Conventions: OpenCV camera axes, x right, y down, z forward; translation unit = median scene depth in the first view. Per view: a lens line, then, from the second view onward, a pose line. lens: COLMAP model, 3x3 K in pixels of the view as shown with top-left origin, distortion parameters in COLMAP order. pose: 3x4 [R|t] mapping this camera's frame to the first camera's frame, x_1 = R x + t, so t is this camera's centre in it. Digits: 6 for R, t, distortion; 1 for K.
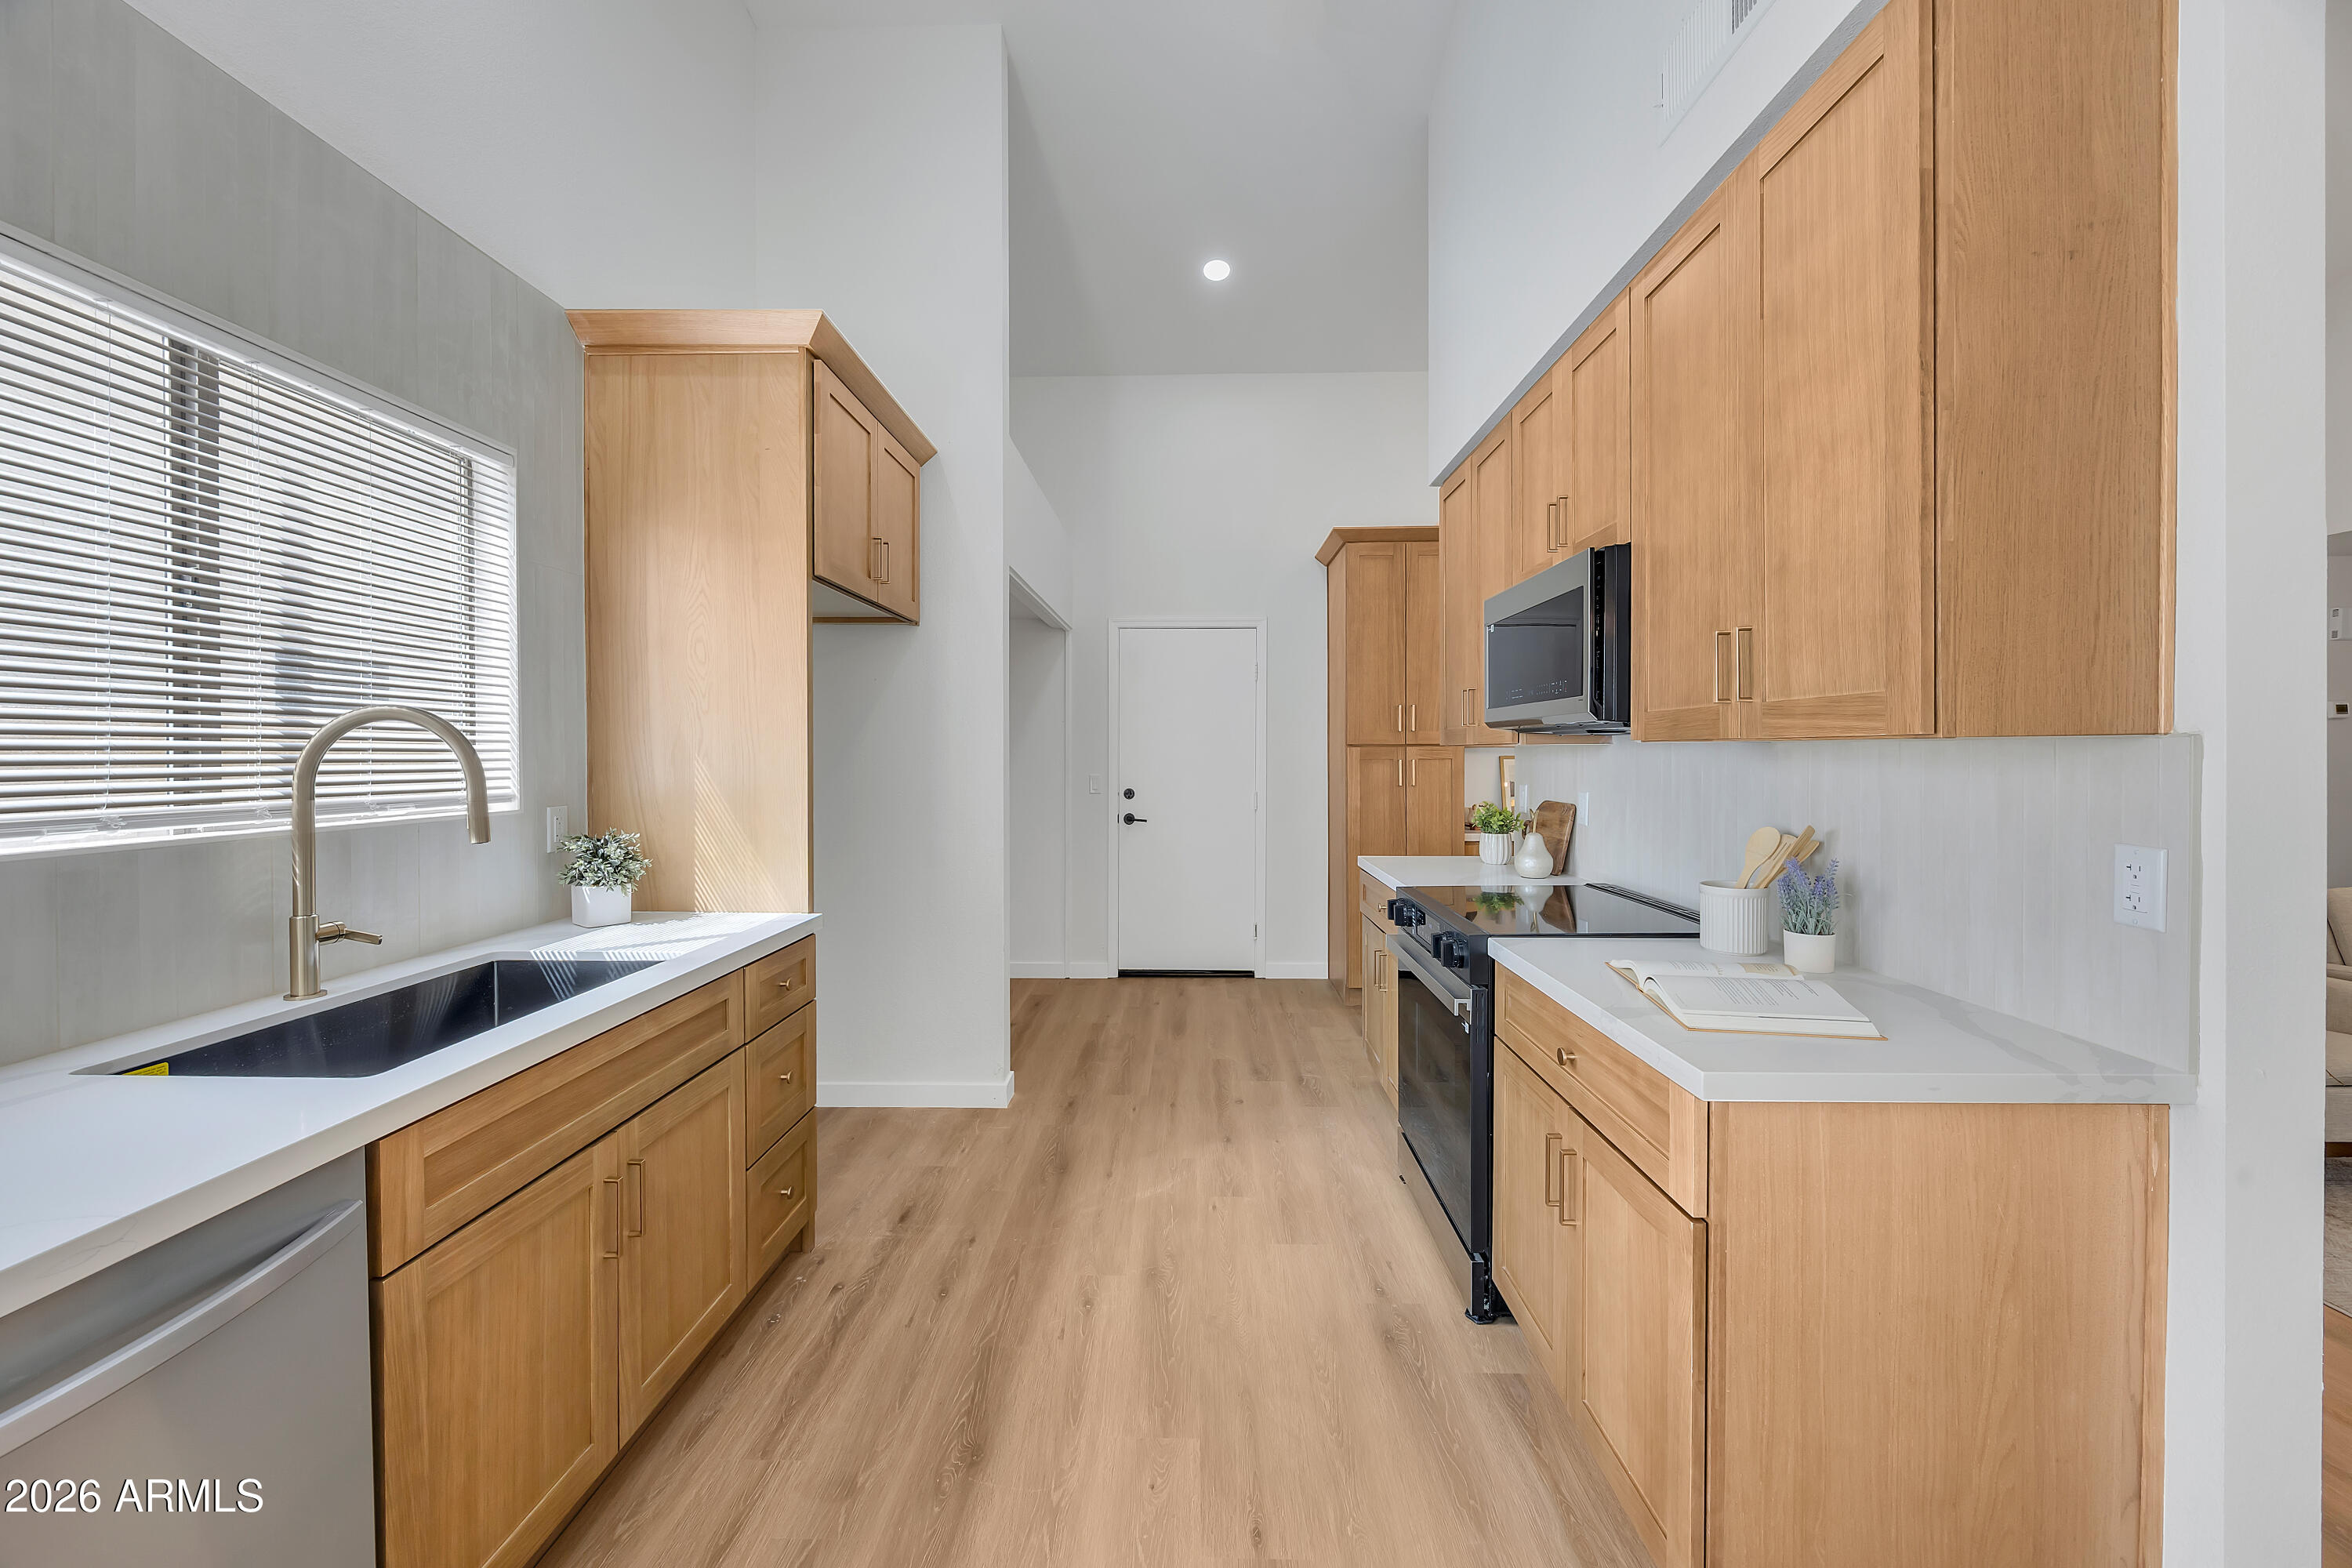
lens RADIAL K [[909.8, 0, 1174.2], [0, 909.8, 765.0], [0, 0, 1]] dist [-0.001200, -0.000003]
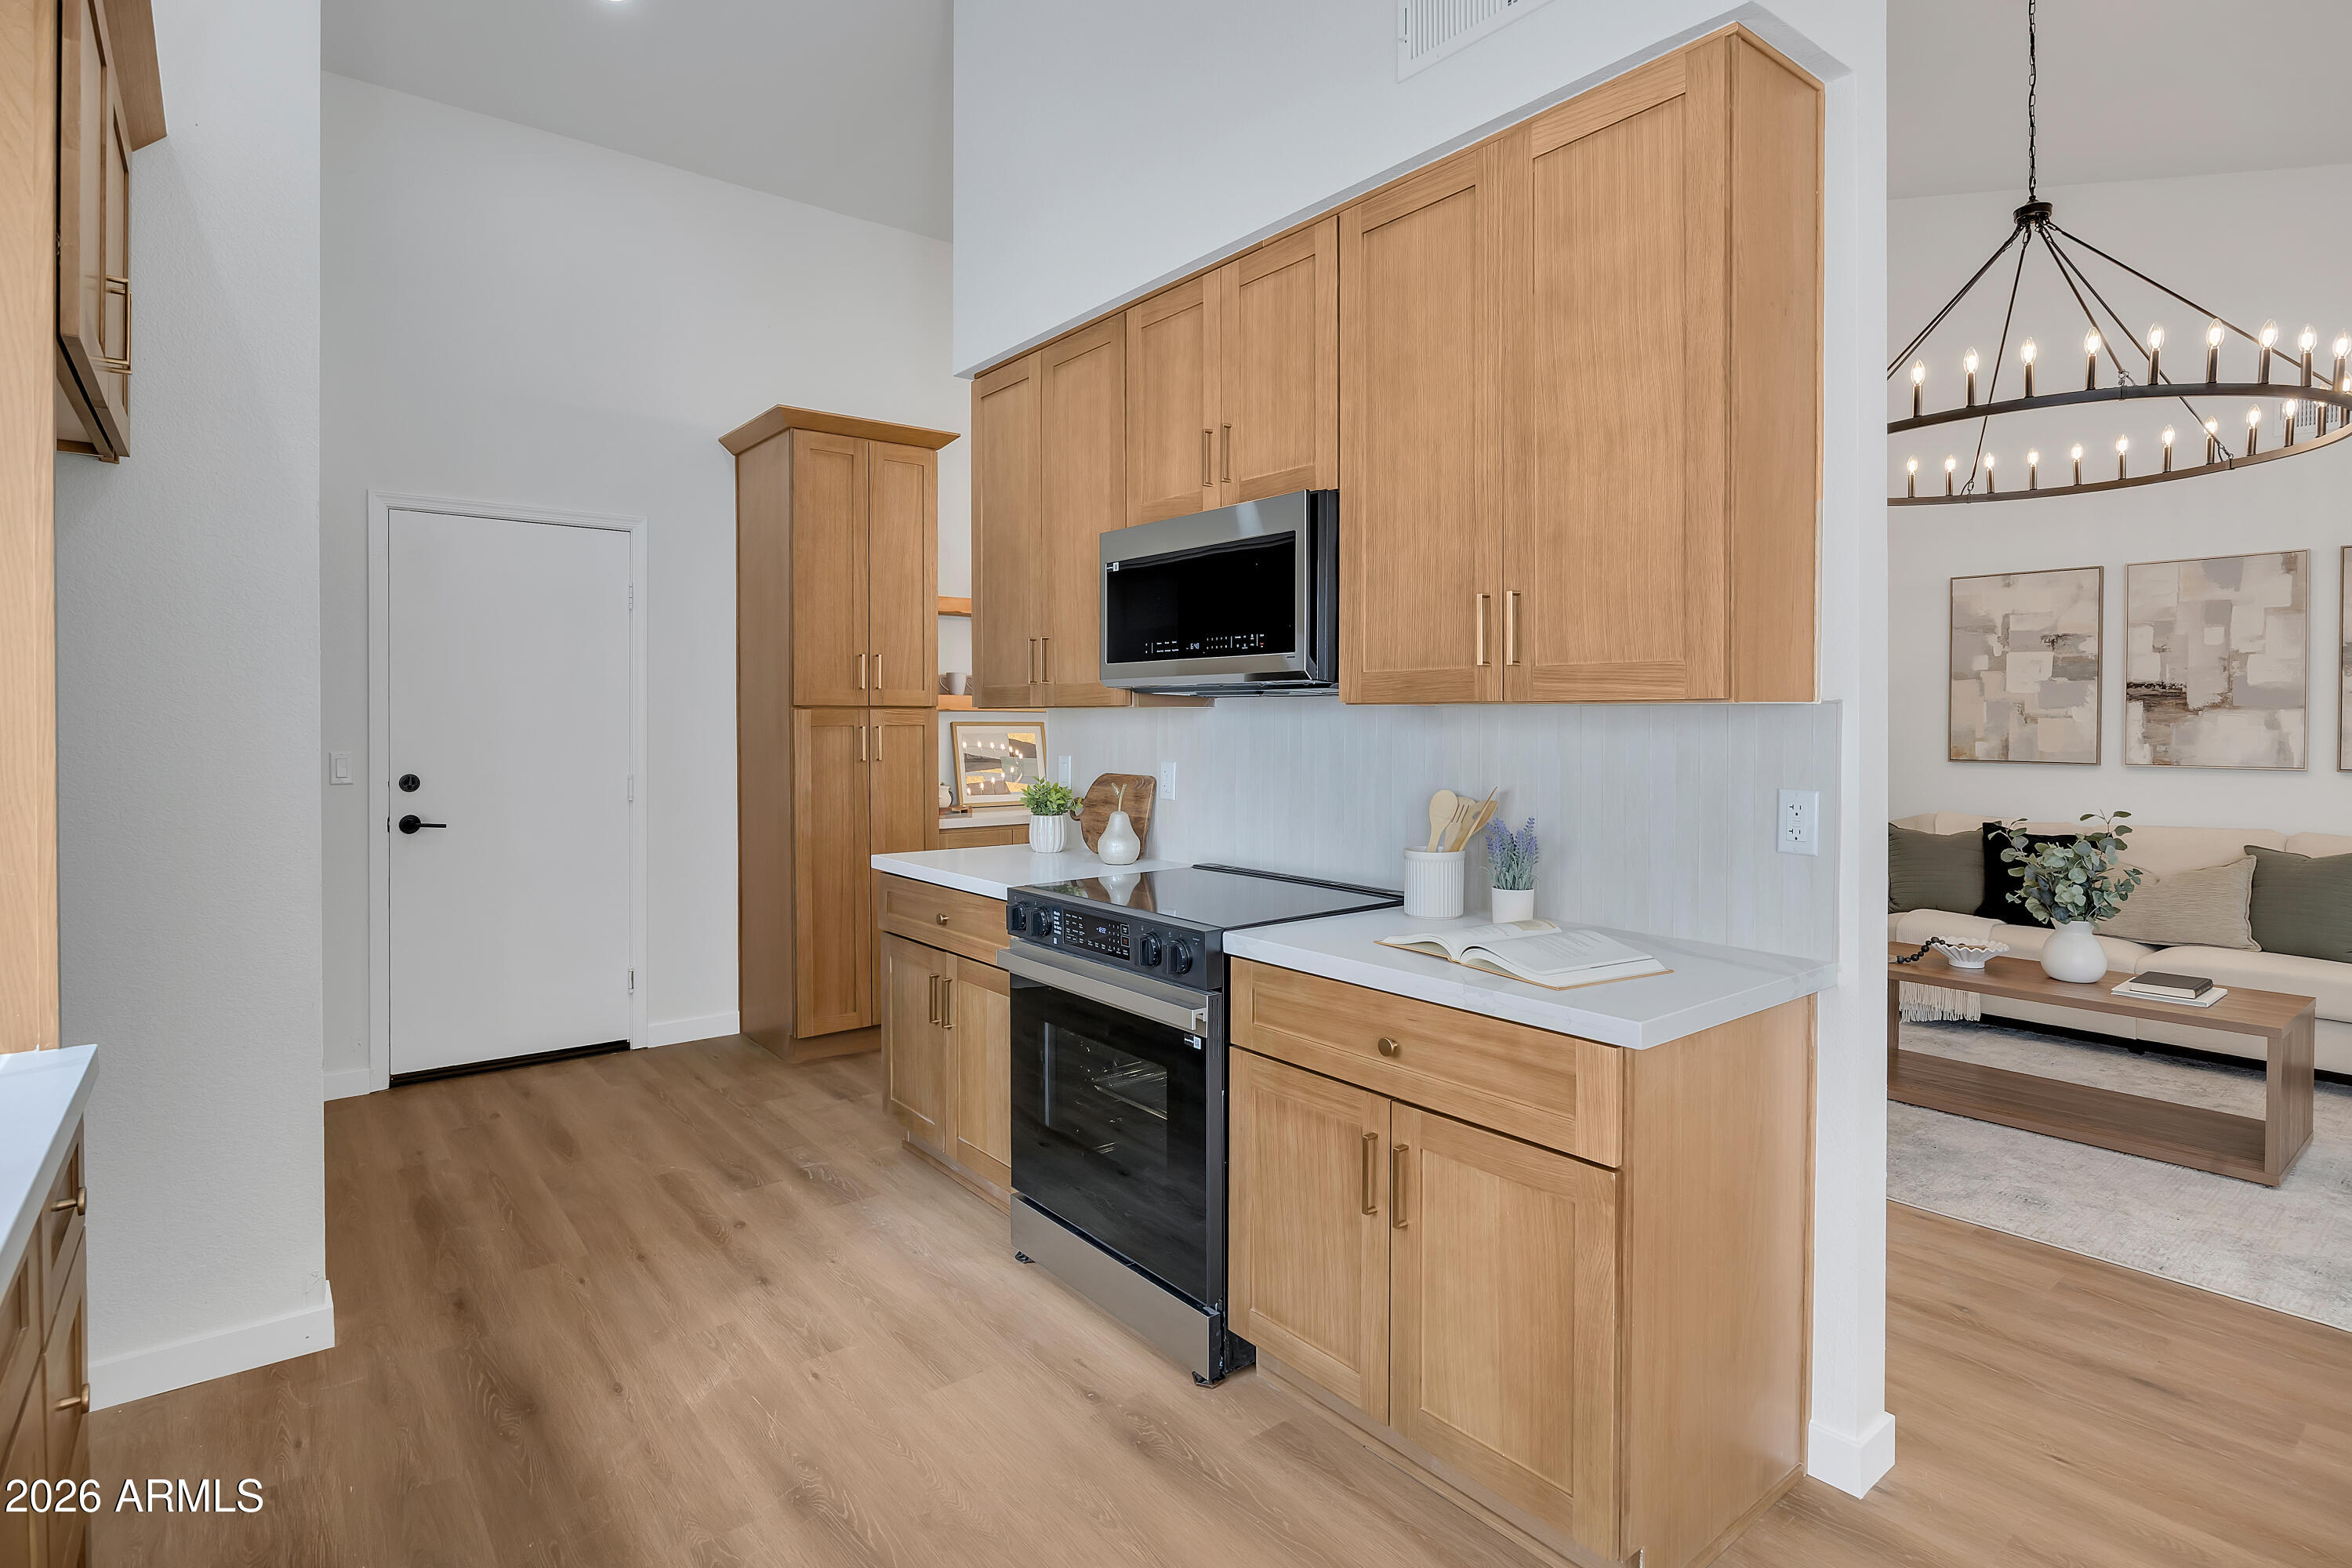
lens RADIAL K [[1171.1, 0, 1178.3], [0, 1171.1, 736.4], [0, 0, 1]] dist [-0.013107, 0.000477]
pose [[0.763916, -0.005672, 0.645291, -0.363514], [0.005413, 0.999983, 0.002382, 0.003581], [-0.645293, 0.001673, 0.763933, 0.175827]]
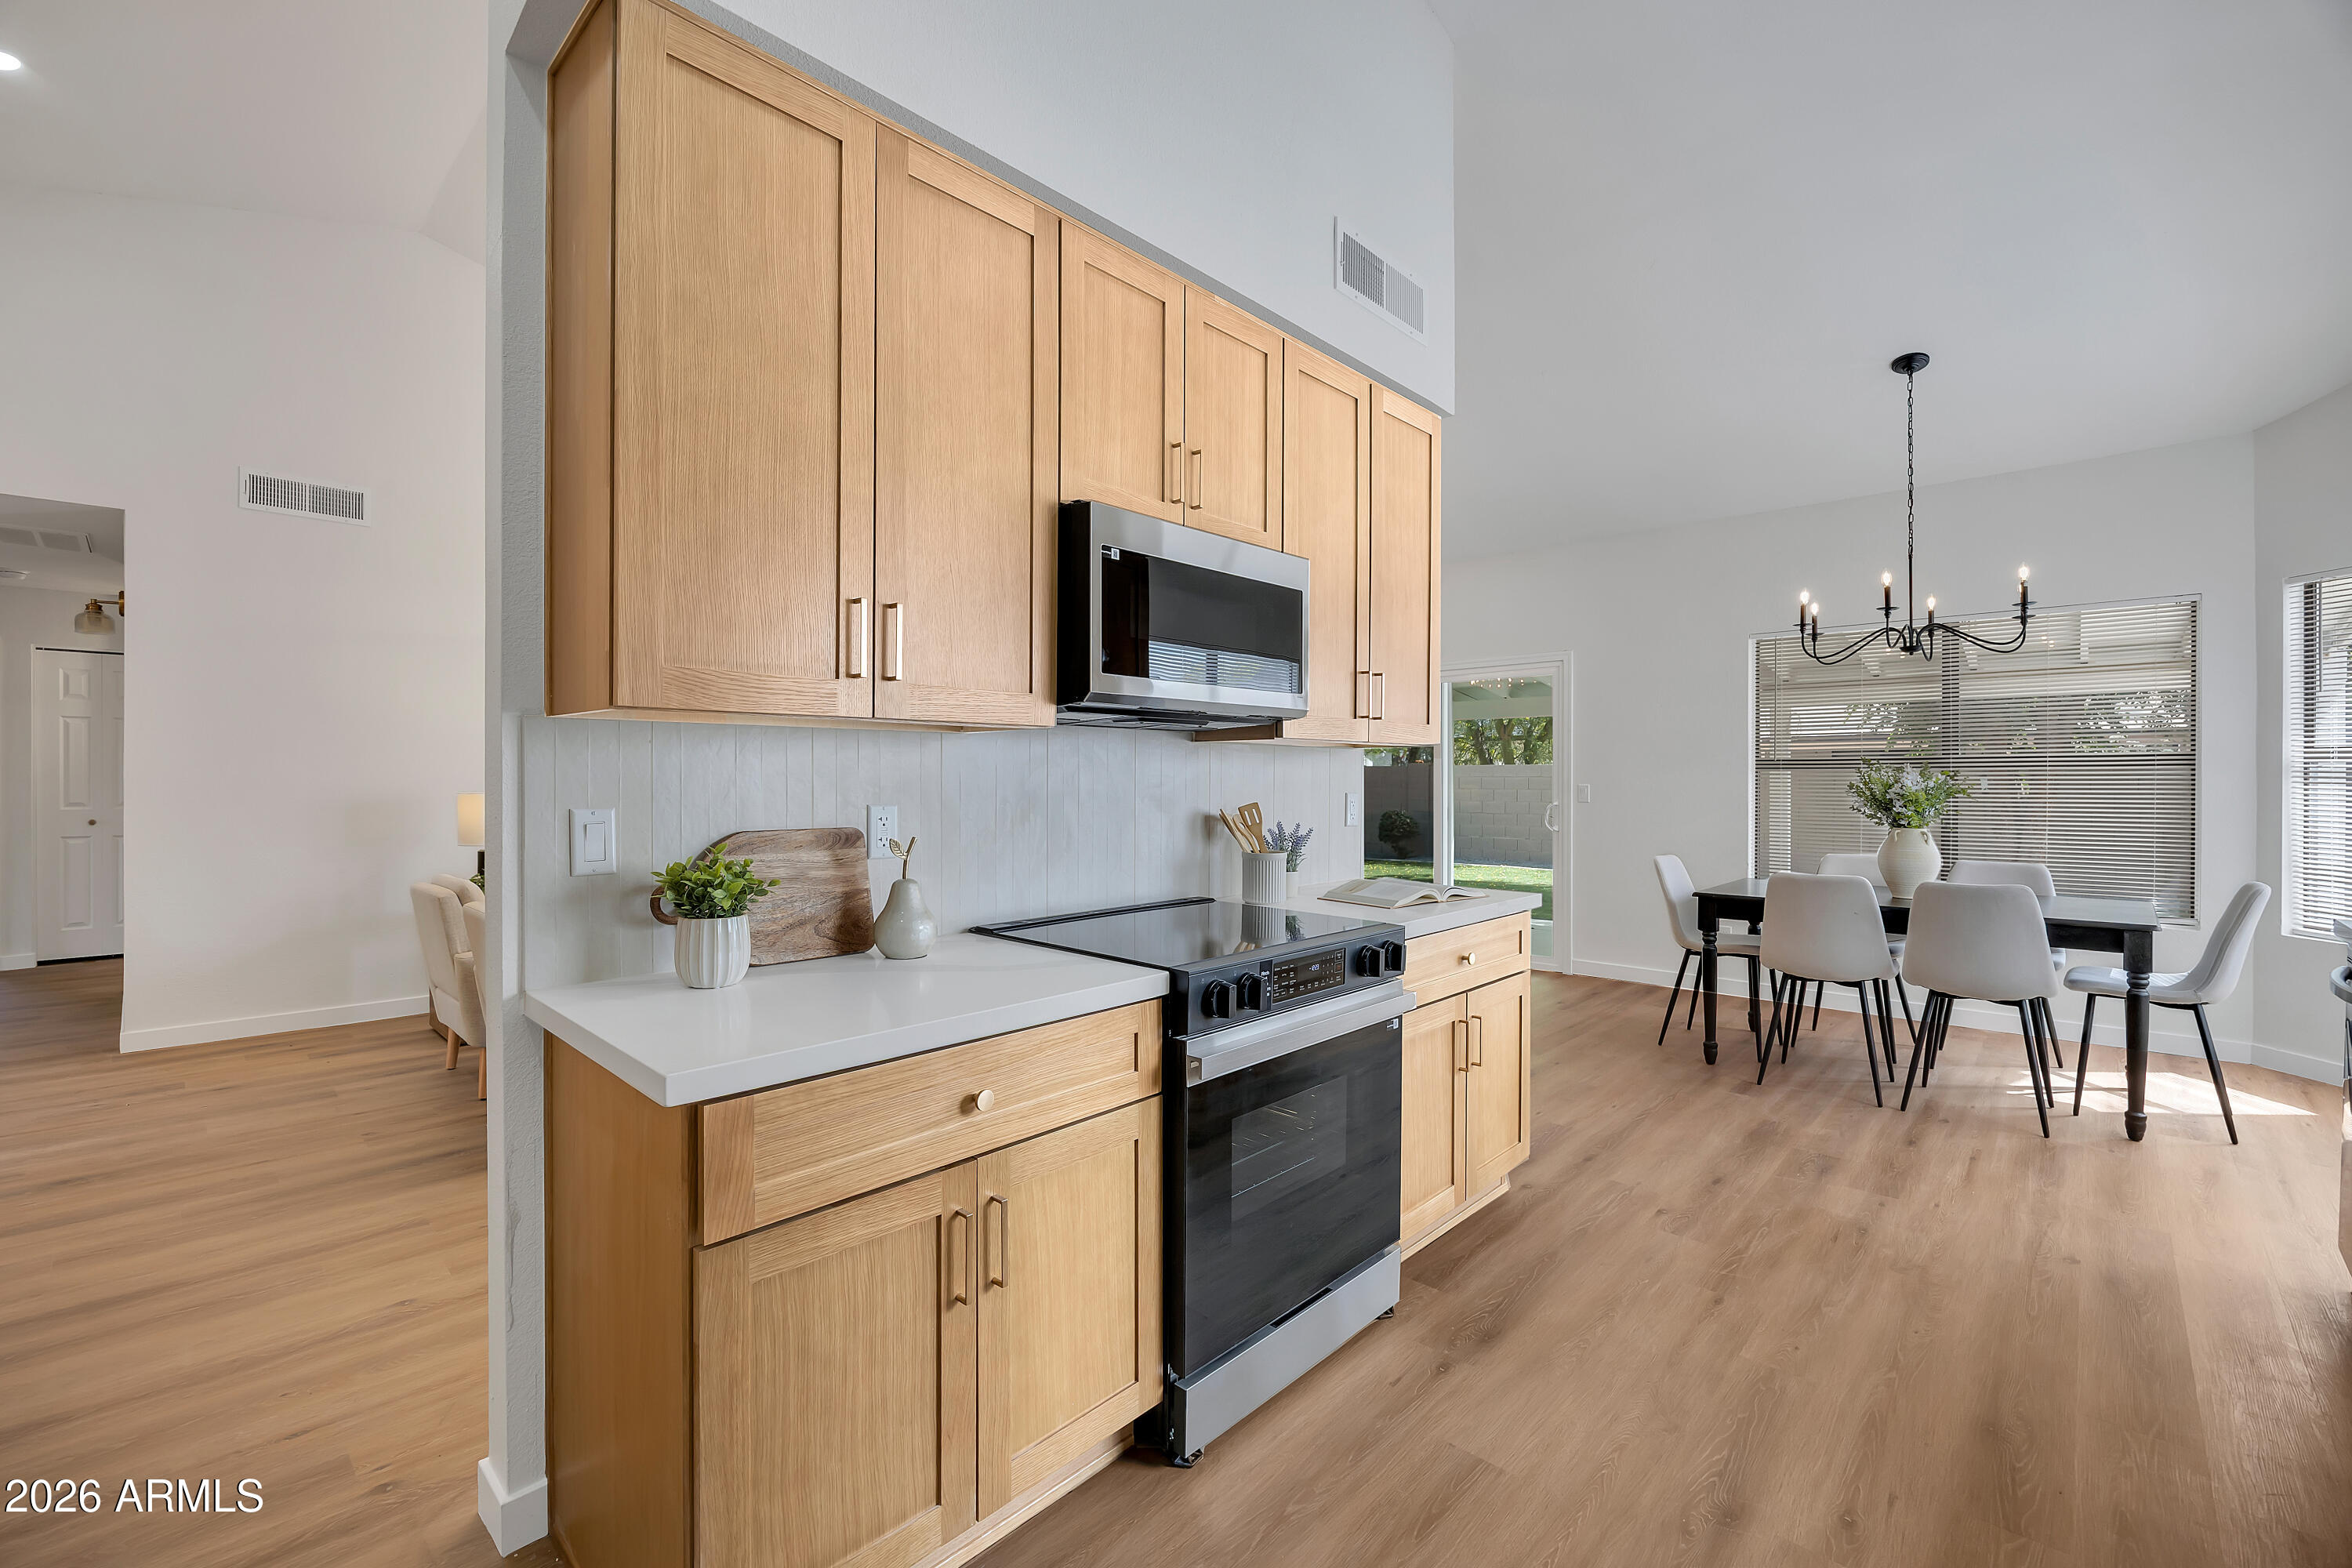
lens RADIAL K [[966.2, 0, 1201.8], [0, 966.2, 776.2], [0, 0, 1]] dist [-0.000448, 0.000005]
pose [[-0.750309, -0.003200, 0.661080, -0.203779], [0.005029, 0.999932, 0.010549, 0.007050], [-0.661069, 0.011239, -0.750241, 1.814270]]
